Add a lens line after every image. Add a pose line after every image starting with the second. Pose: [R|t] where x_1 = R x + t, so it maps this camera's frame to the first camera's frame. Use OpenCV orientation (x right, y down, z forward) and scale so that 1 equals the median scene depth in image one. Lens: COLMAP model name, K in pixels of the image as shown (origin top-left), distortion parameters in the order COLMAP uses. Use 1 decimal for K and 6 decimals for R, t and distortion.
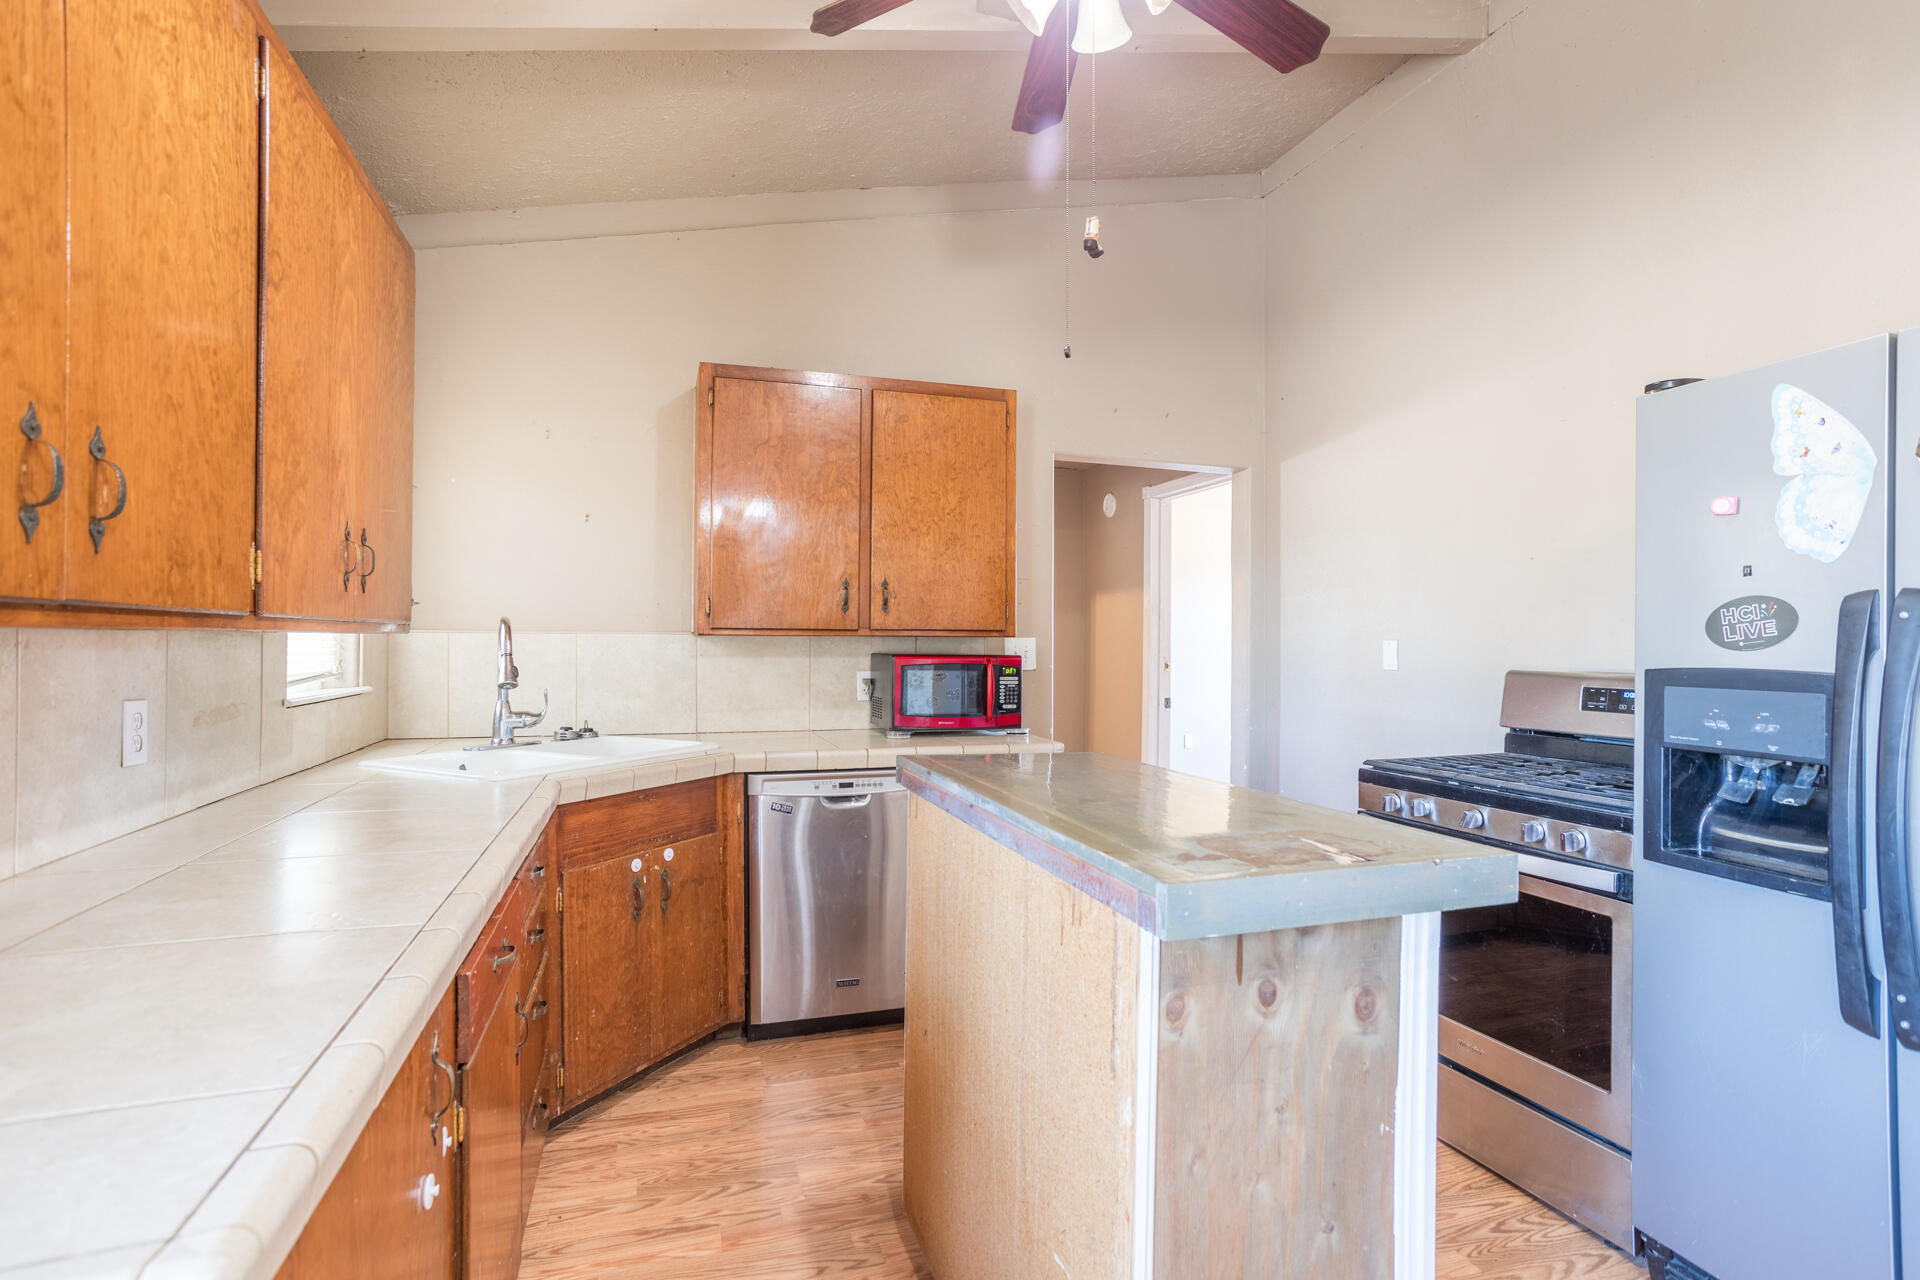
lens RADIAL K [[930.6, 0, 960.0], [0, 930.6, 640.0], [0, 0, 1]] dist [-0.047956, 0.031796]
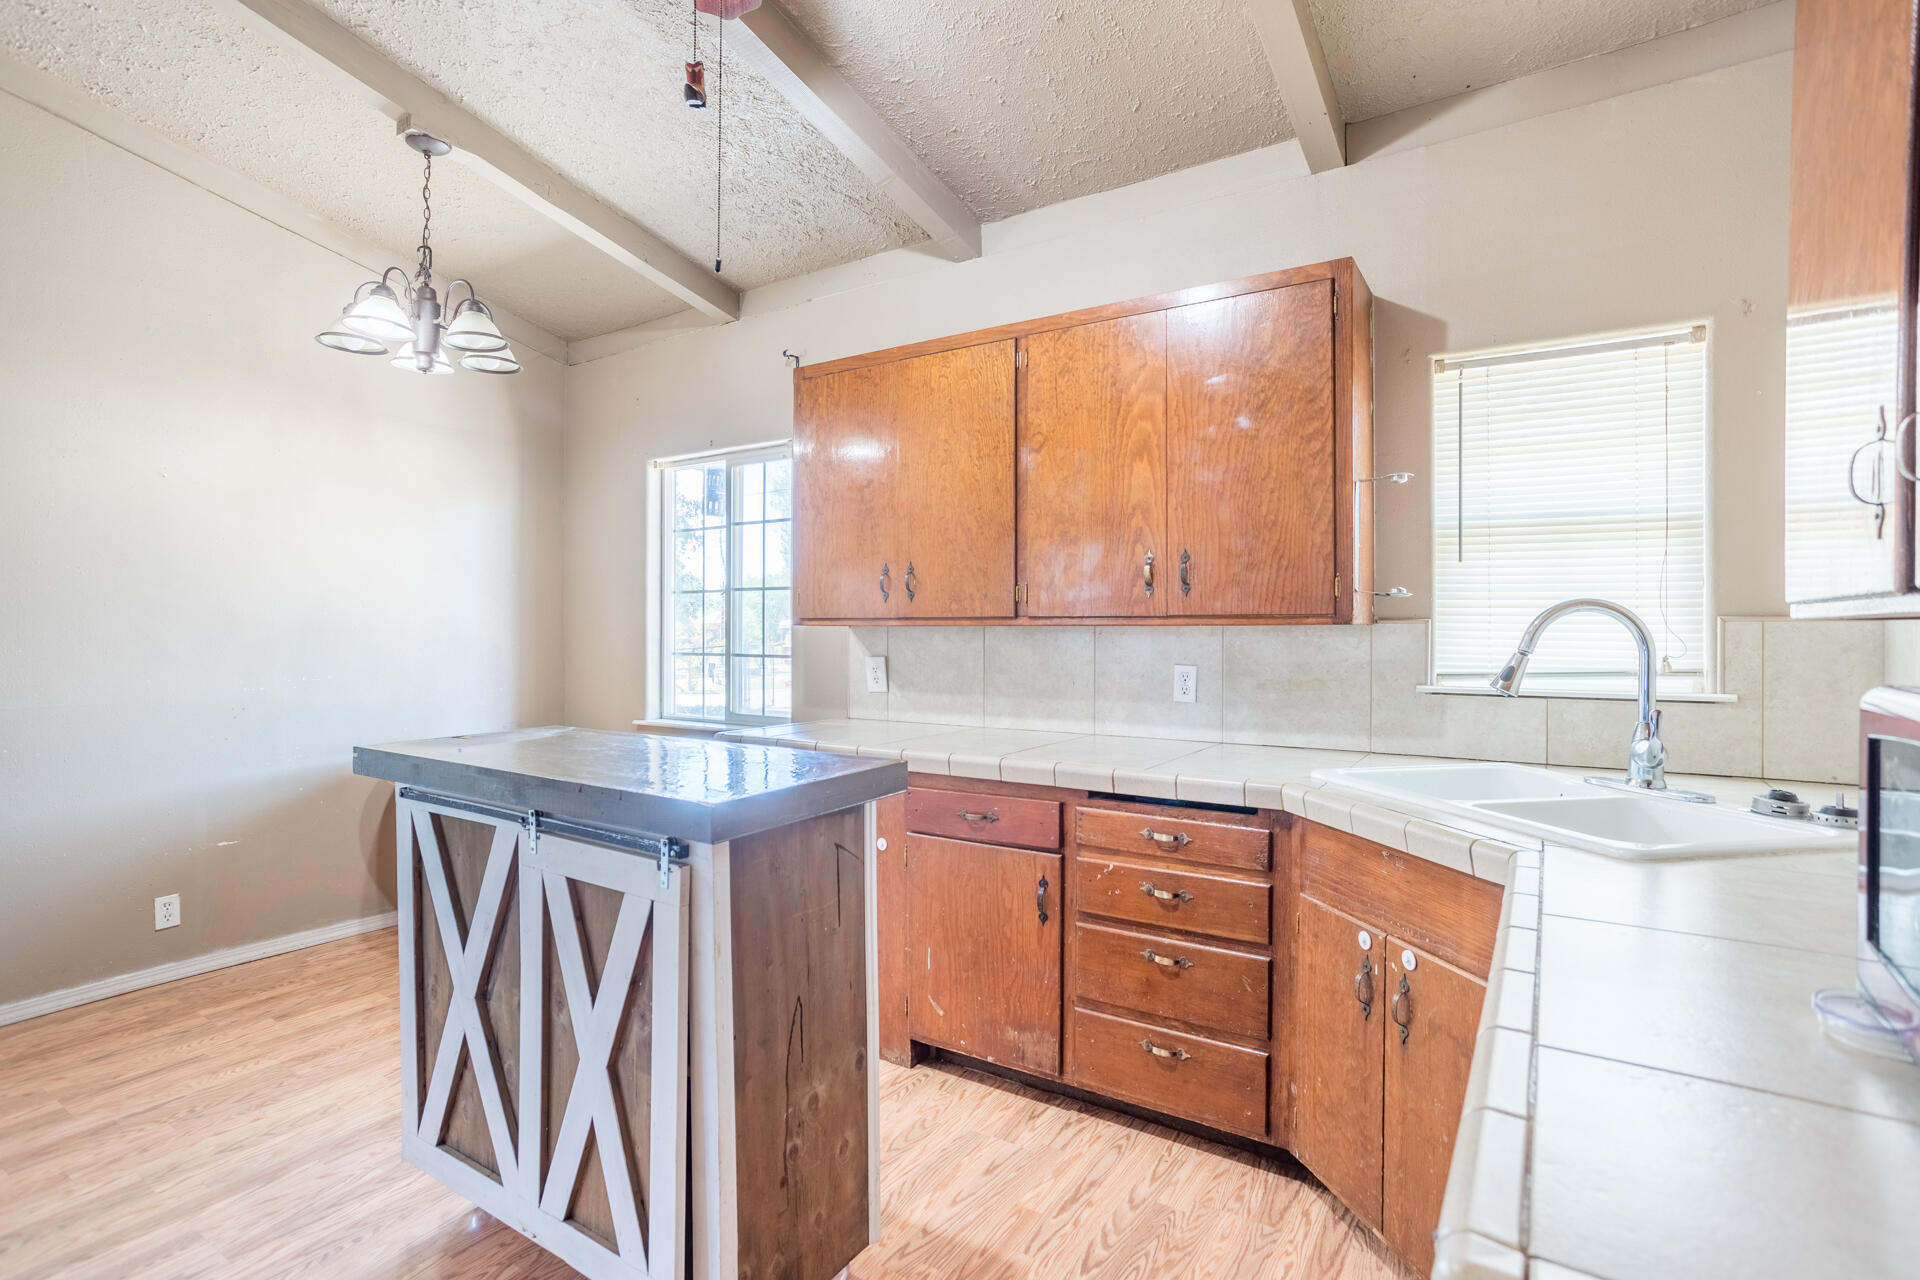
lens RADIAL K [[930.6, 0, 960.0], [0, 930.6, 640.0], [0, 0, 1]] dist [-0.047956, 0.031796]
pose [[-0.781003, 0.002168, -0.624524, 0.456119], [-0.003617, 0.999961, 0.007995, 0.004444], [0.624517, 0.008503, -0.780965, 1.784165]]
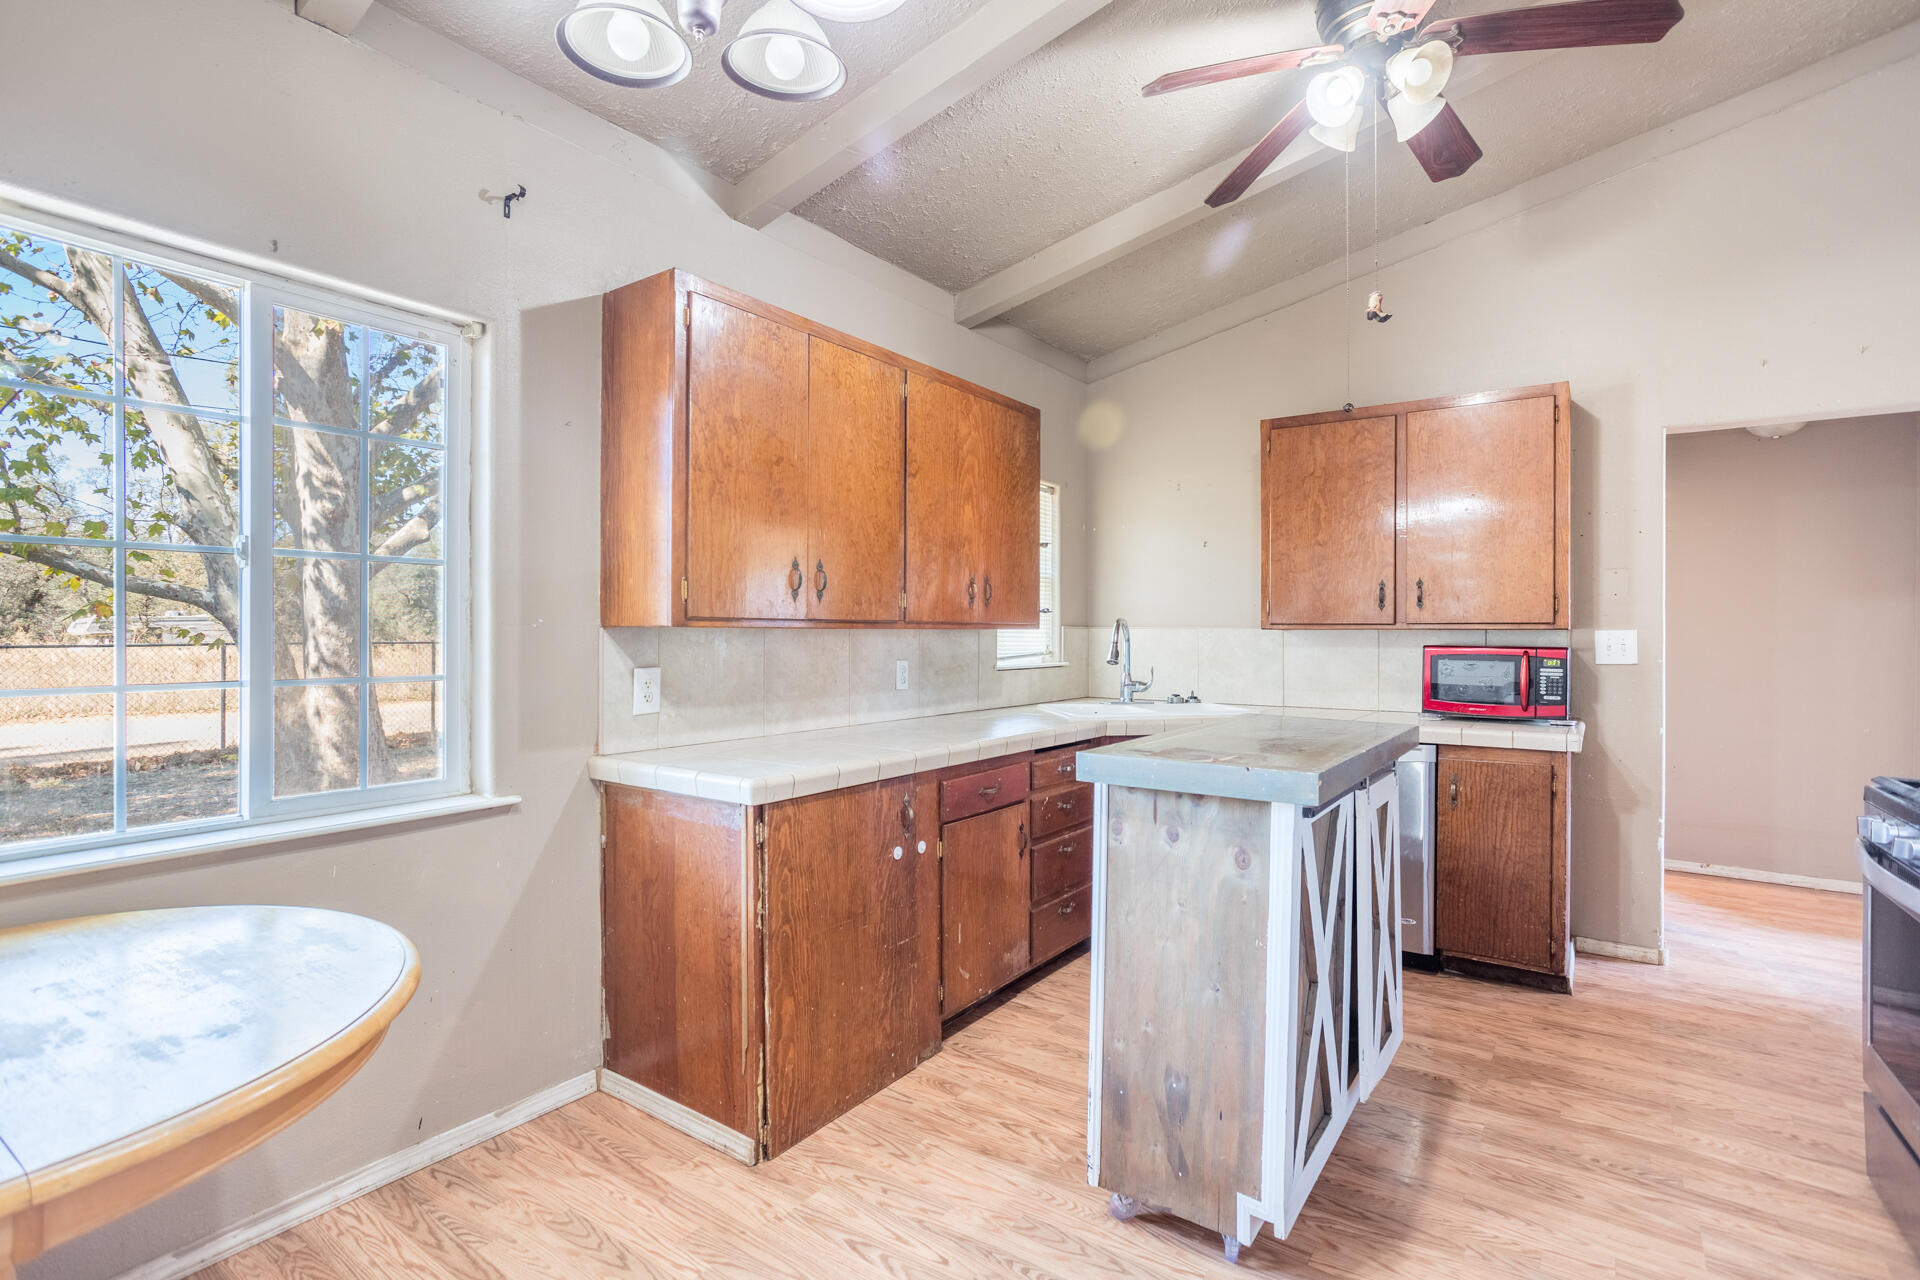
lens RADIAL K [[930.6, 0, 960.0], [0, 930.6, 640.0], [0, 0, 1]] dist [-0.047956, 0.031796]
pose [[0.599524, 0.002857, -0.800352, 0.835966], [0.001183, 0.999989, 0.004456, 0.005634], [0.800356, -0.003618, 0.599514, -0.205310]]
